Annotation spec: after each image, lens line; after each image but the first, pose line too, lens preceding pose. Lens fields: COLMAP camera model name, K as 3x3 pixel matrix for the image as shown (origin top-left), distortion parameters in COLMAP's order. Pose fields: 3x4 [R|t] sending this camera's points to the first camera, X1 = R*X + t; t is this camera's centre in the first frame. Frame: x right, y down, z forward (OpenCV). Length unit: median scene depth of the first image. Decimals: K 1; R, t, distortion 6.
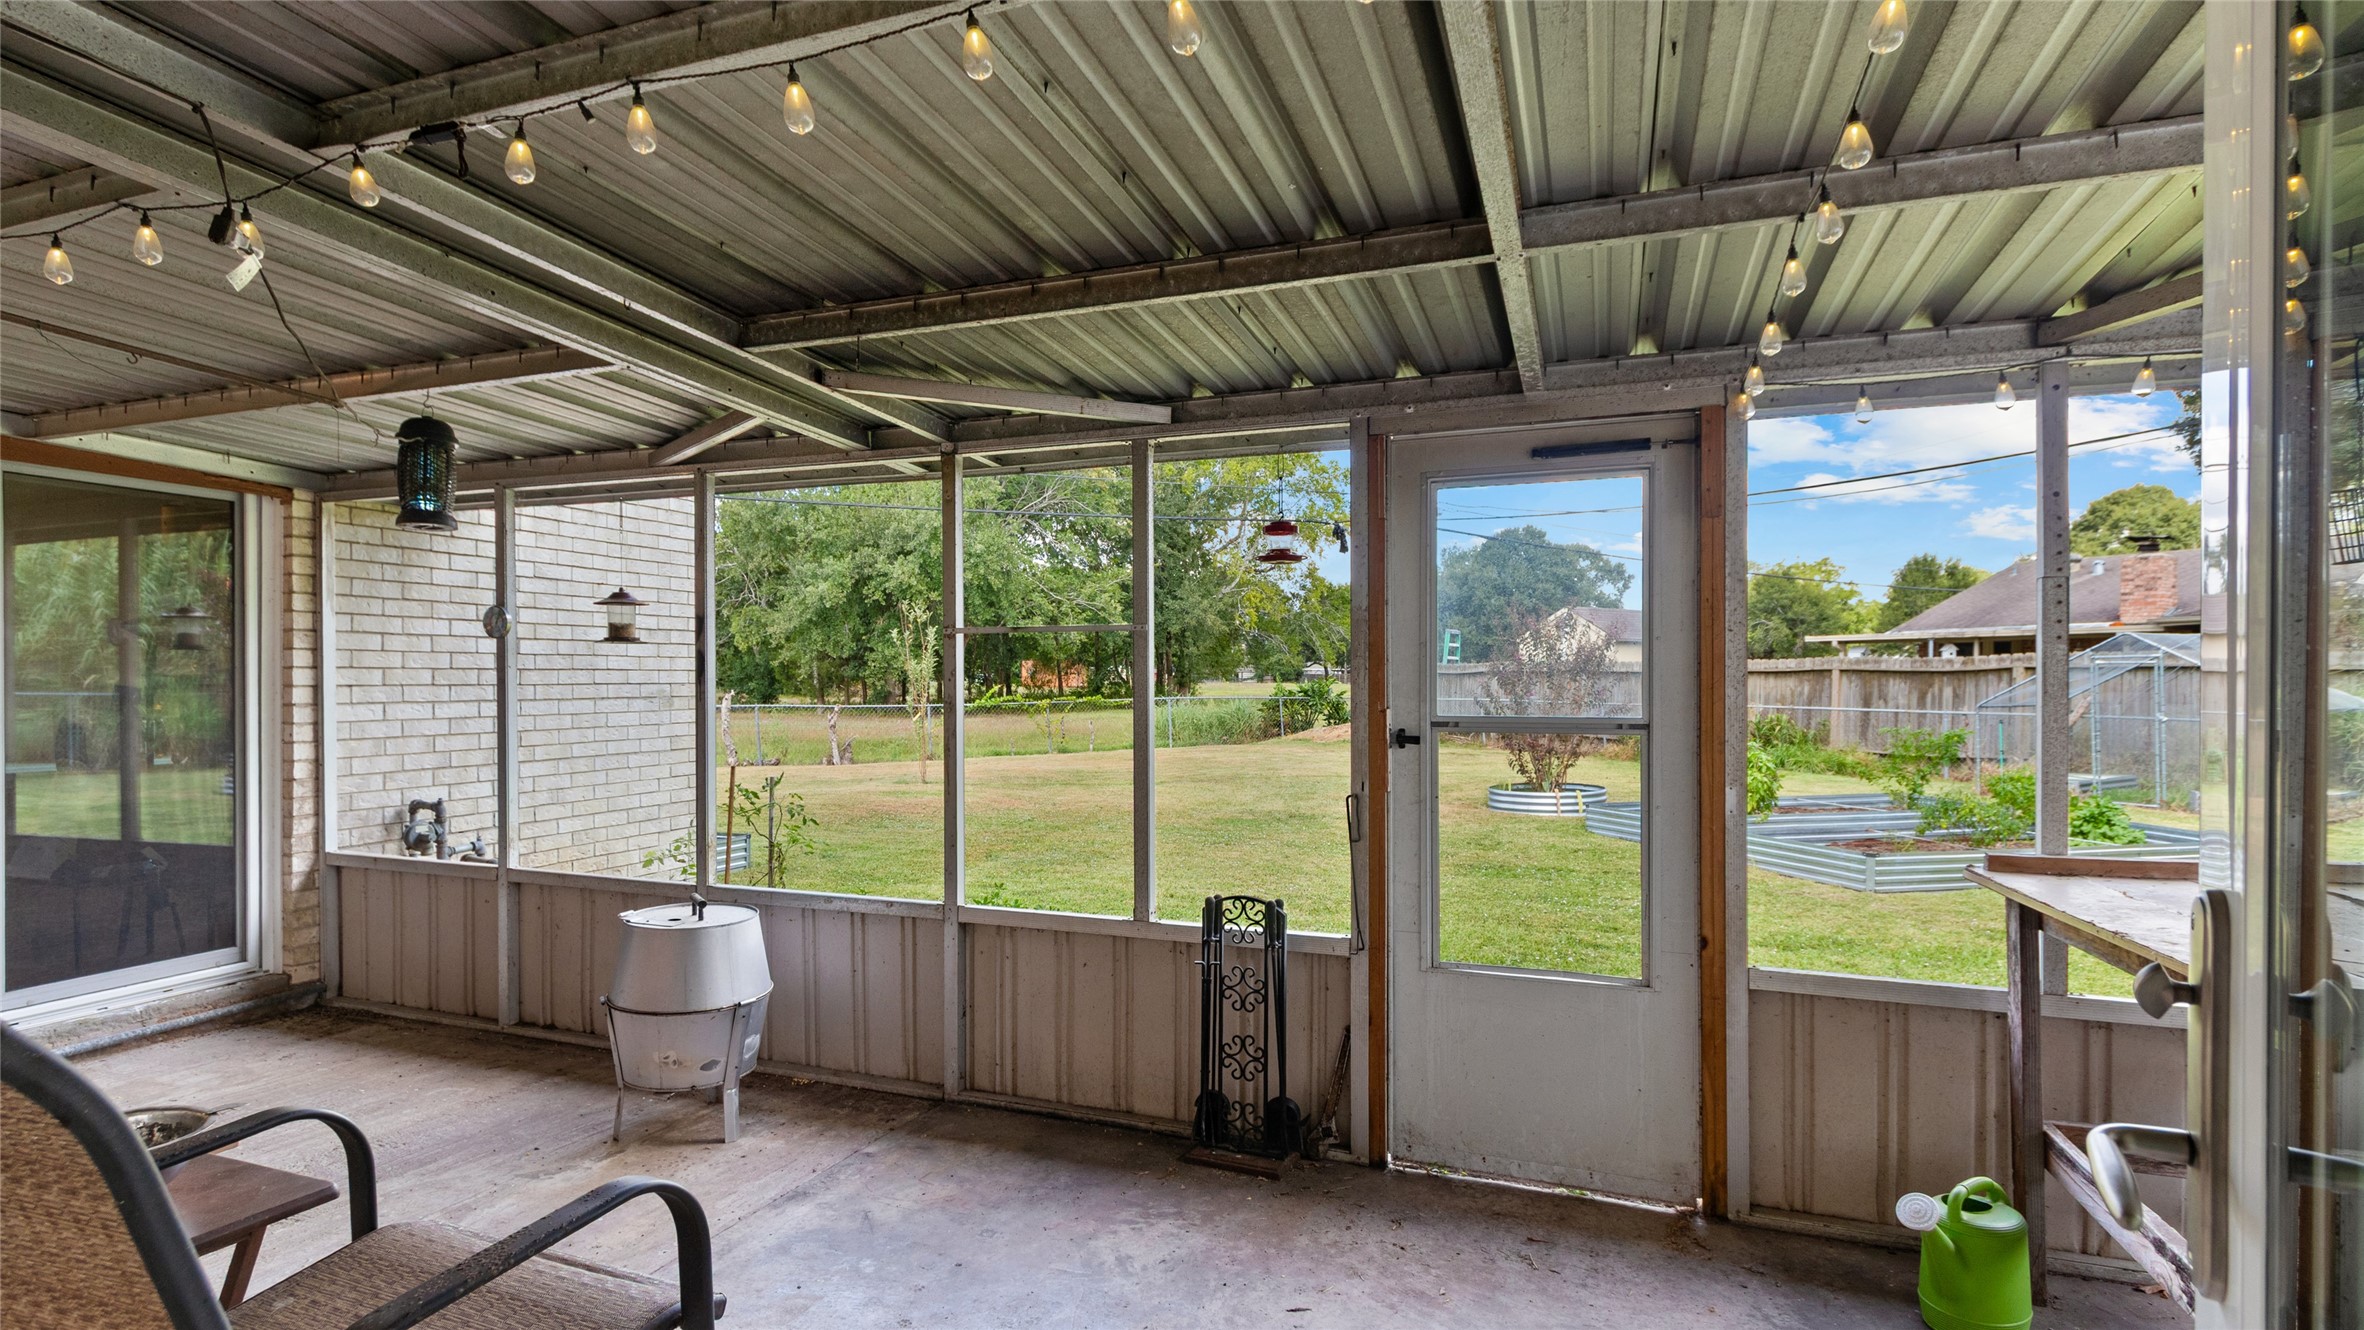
lens RADIAL K [[1181.4, 0, 1168.3], [0, 1181.4, 687.1], [0, 0, 1]] dist [-0.000335, -0.000373]
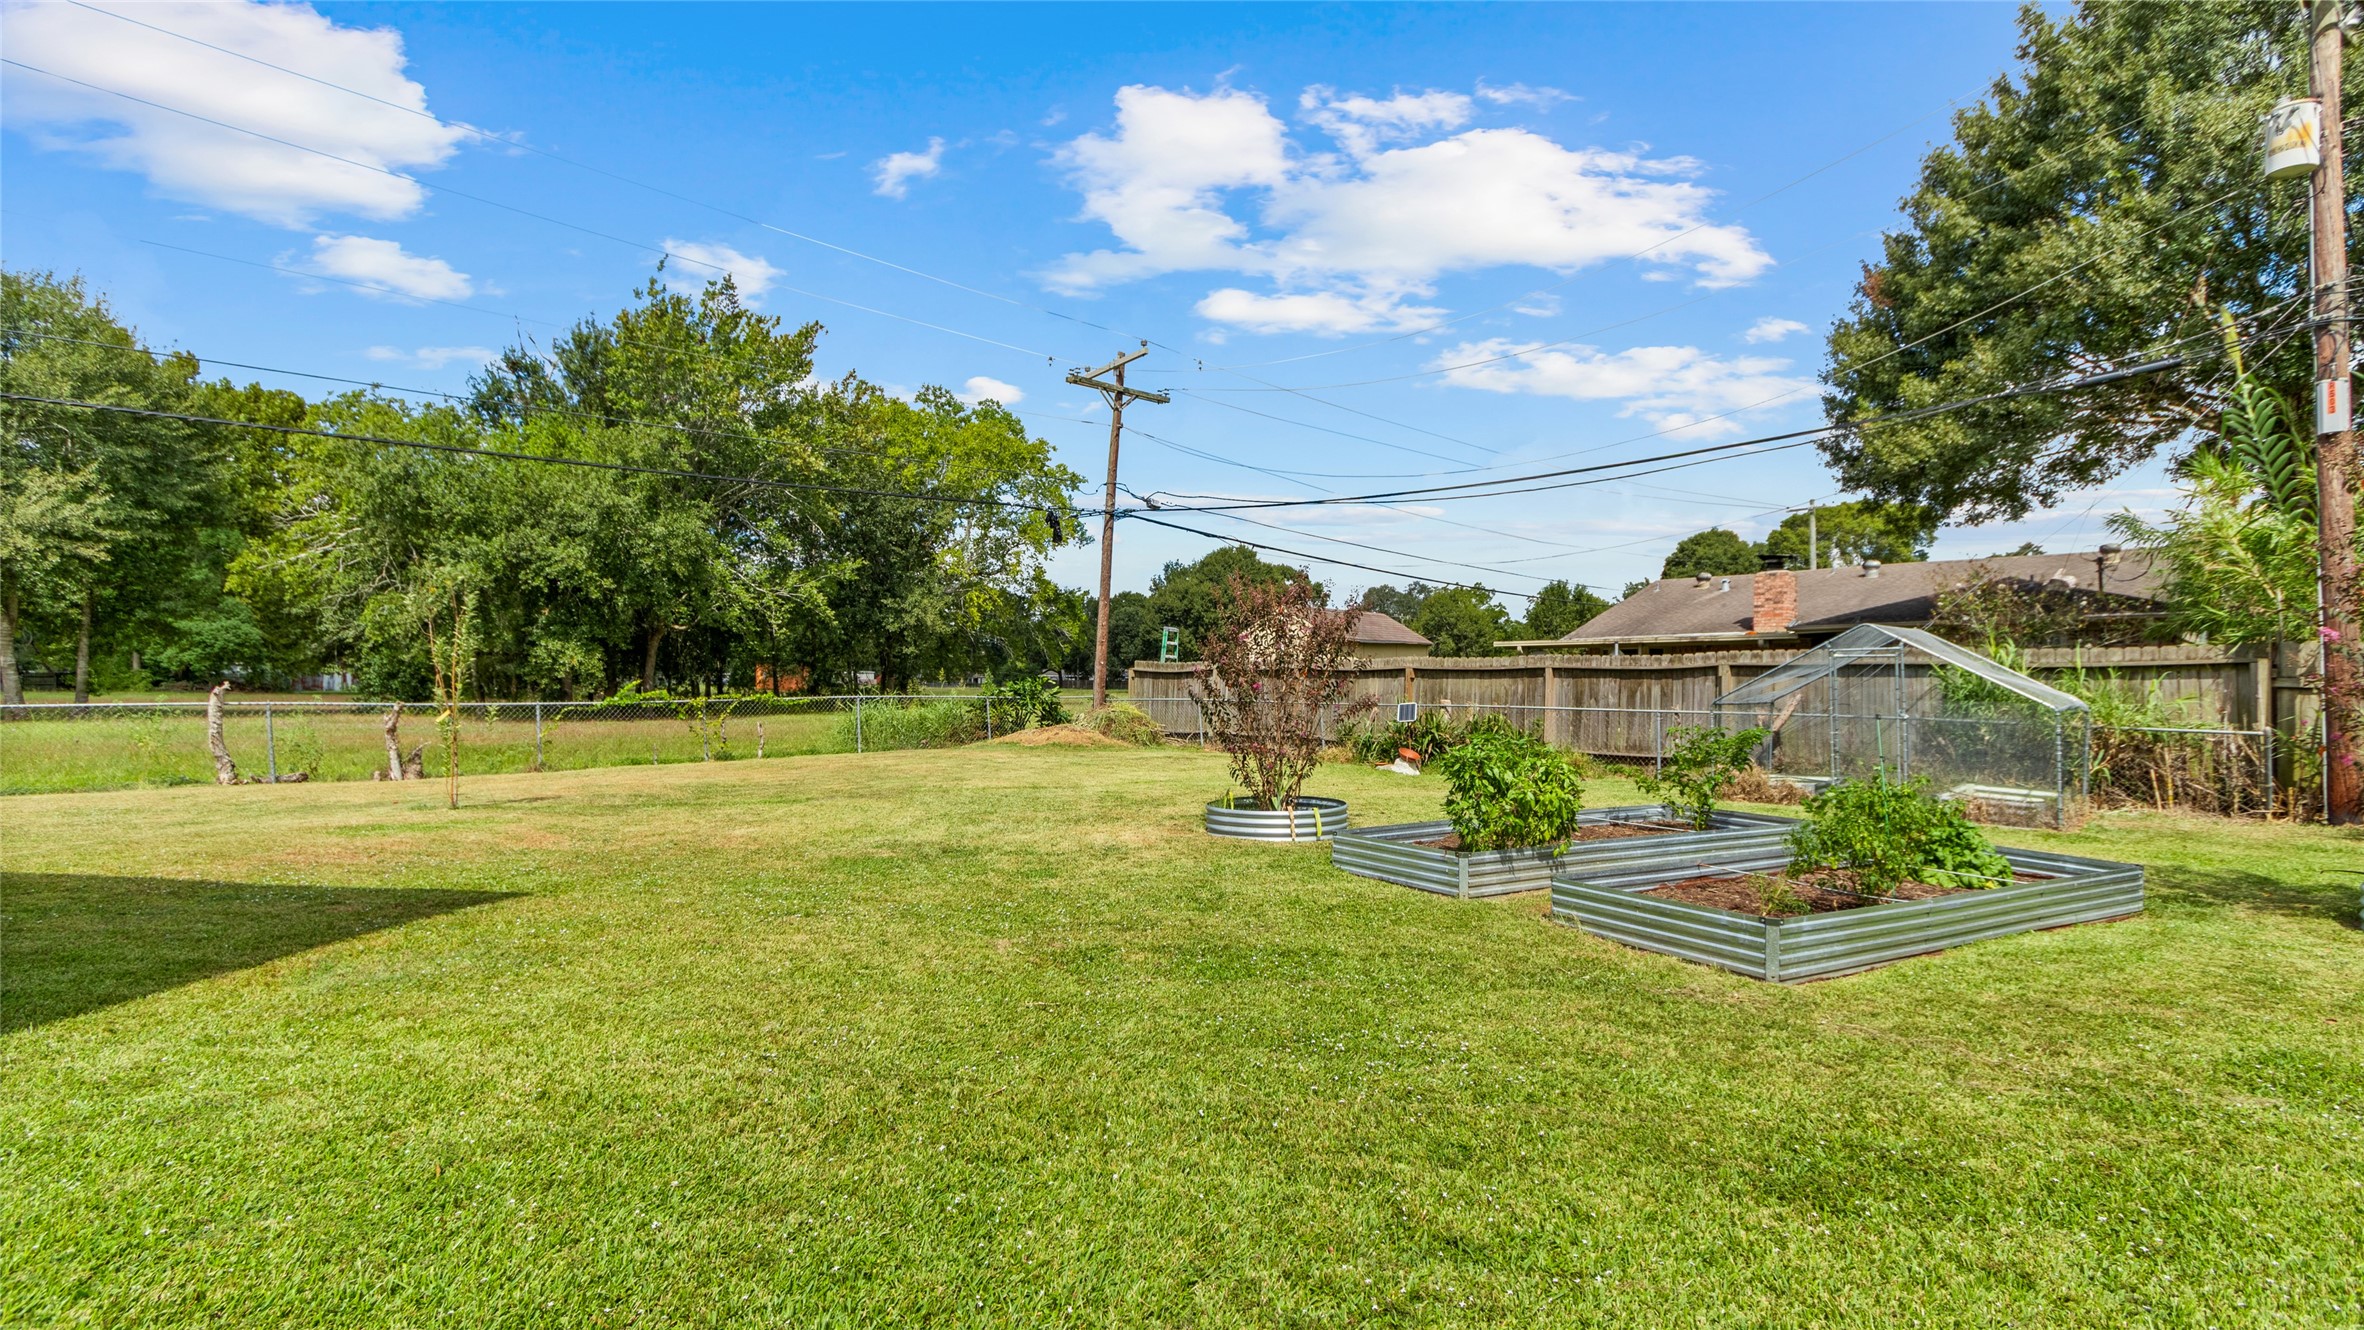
lens RADIAL K [[1057.8, 0, 1179.0], [0, 1057.8, 669.9], [0, 0, 1]] dist [-0.000089, 0.000353]
pose [[0.971504, 0.009379, 0.236837, 0.060243], [-0.004255, 0.999746, -0.022138, 0.007654], [-0.236985, 0.020499, 0.971297, 0.223731]]
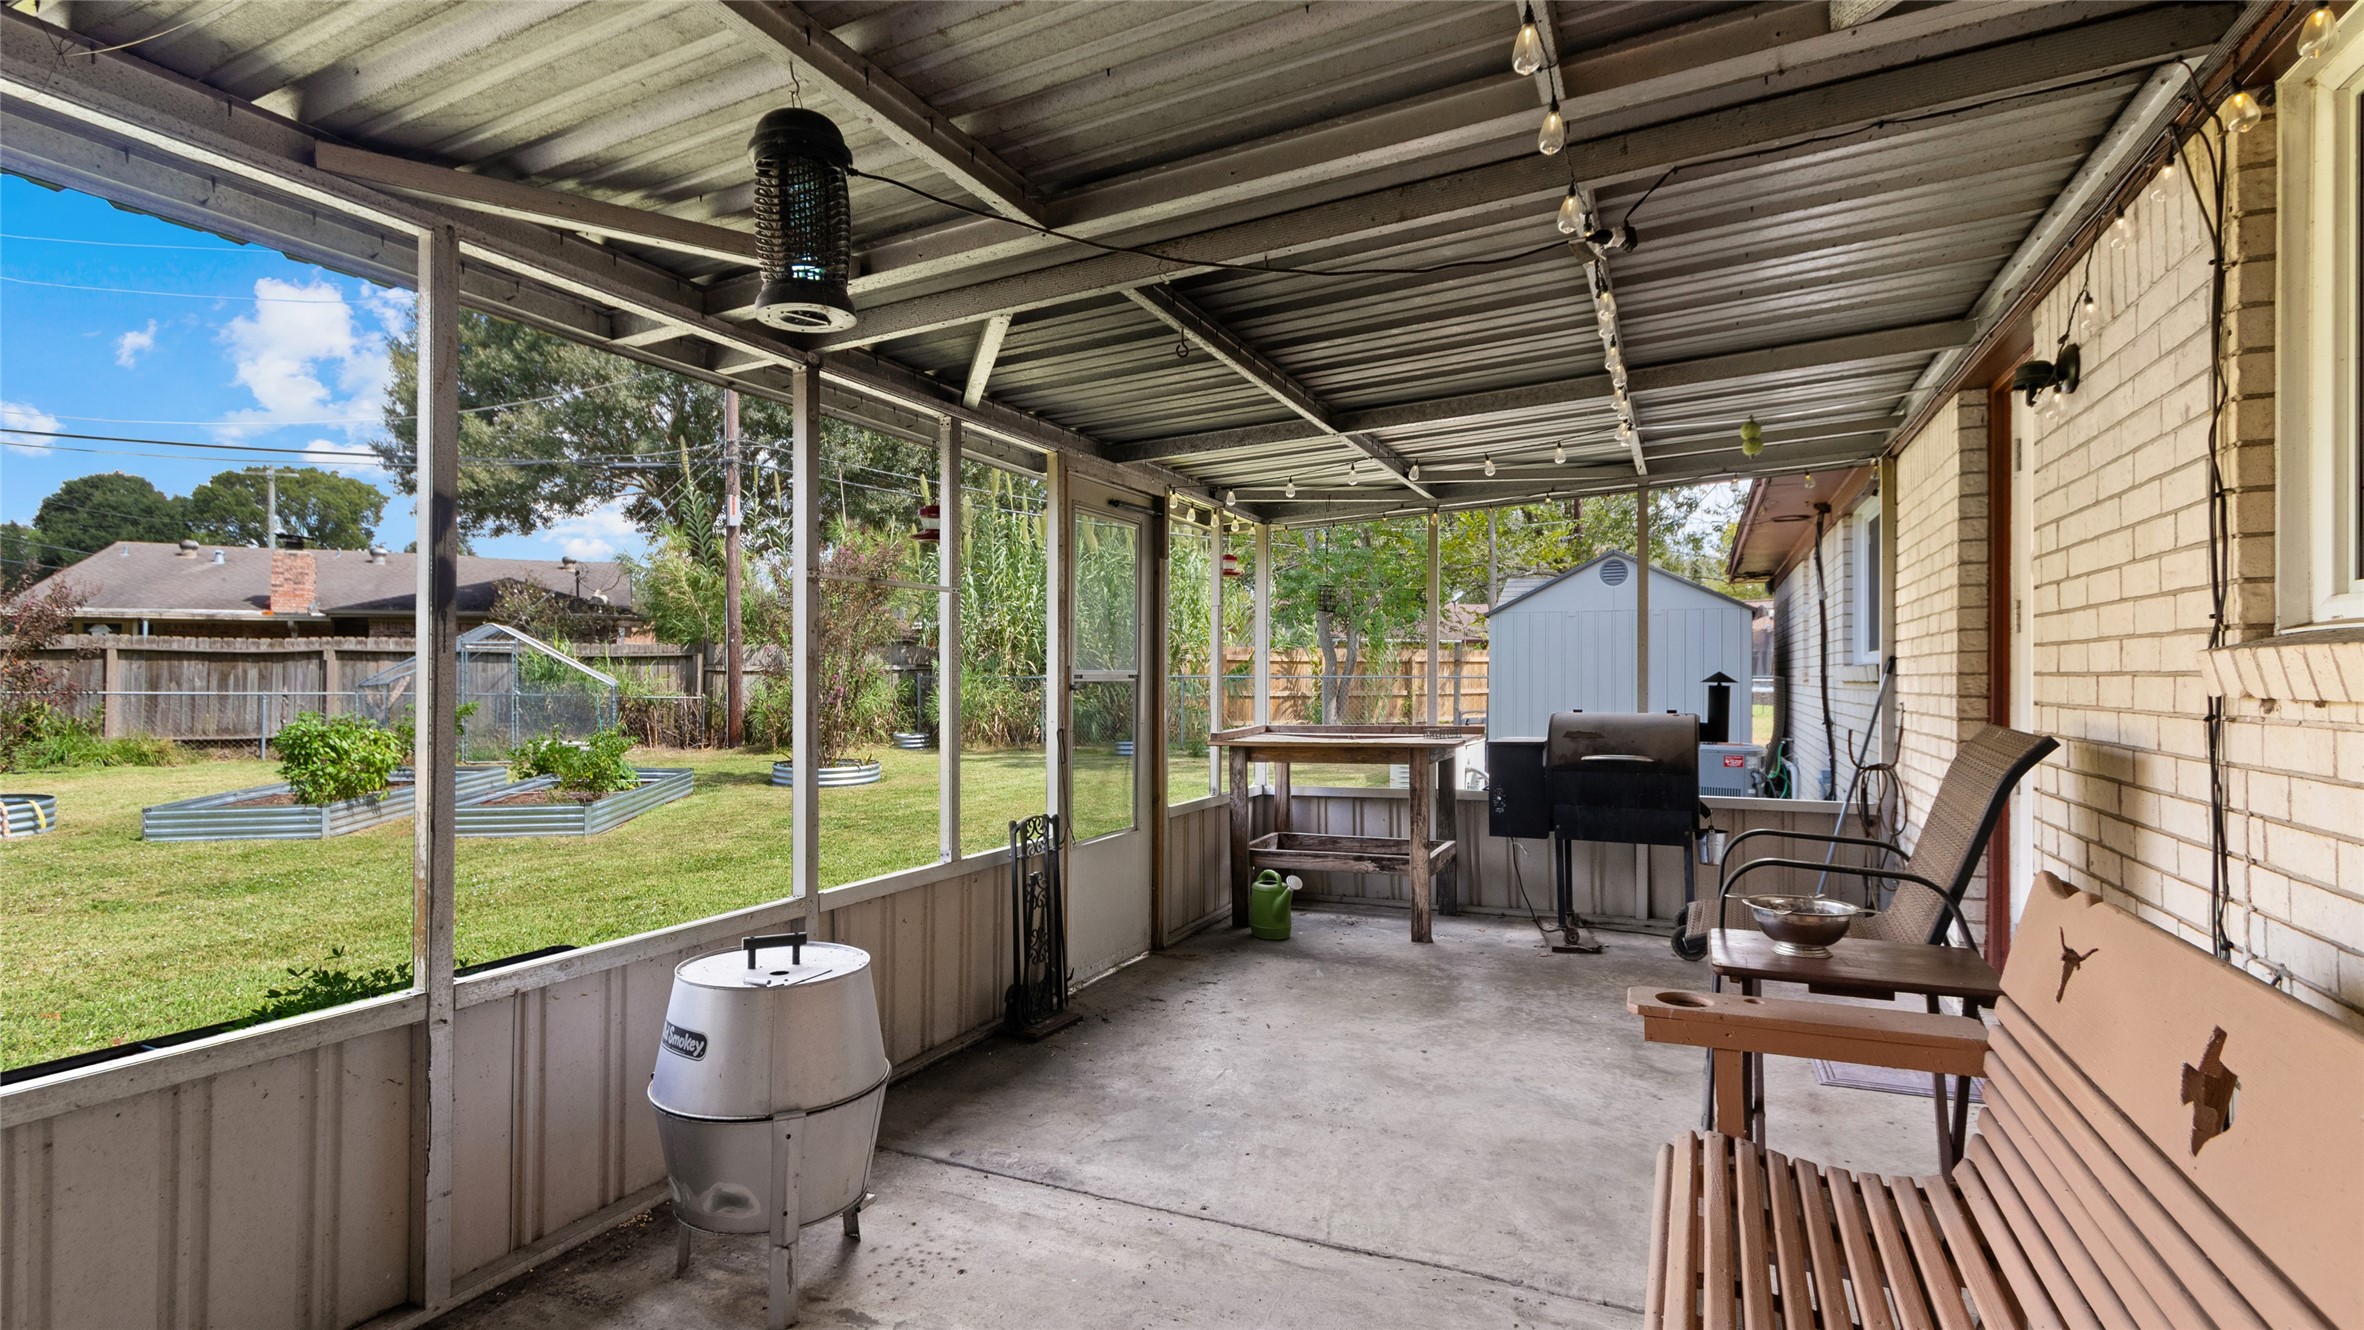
lens RADIAL K [[1120.2, 0, 1144.7], [0, 1120.2, 656.7], [0, 0, 1]] dist [-0.000157, -0.000190]
pose [[0.086444, 0.013629, 0.996164, -0.215543], [0.001656, 0.999903, -0.013824, 0.004025], [-0.996255, 0.002844, 0.086413, 0.150029]]
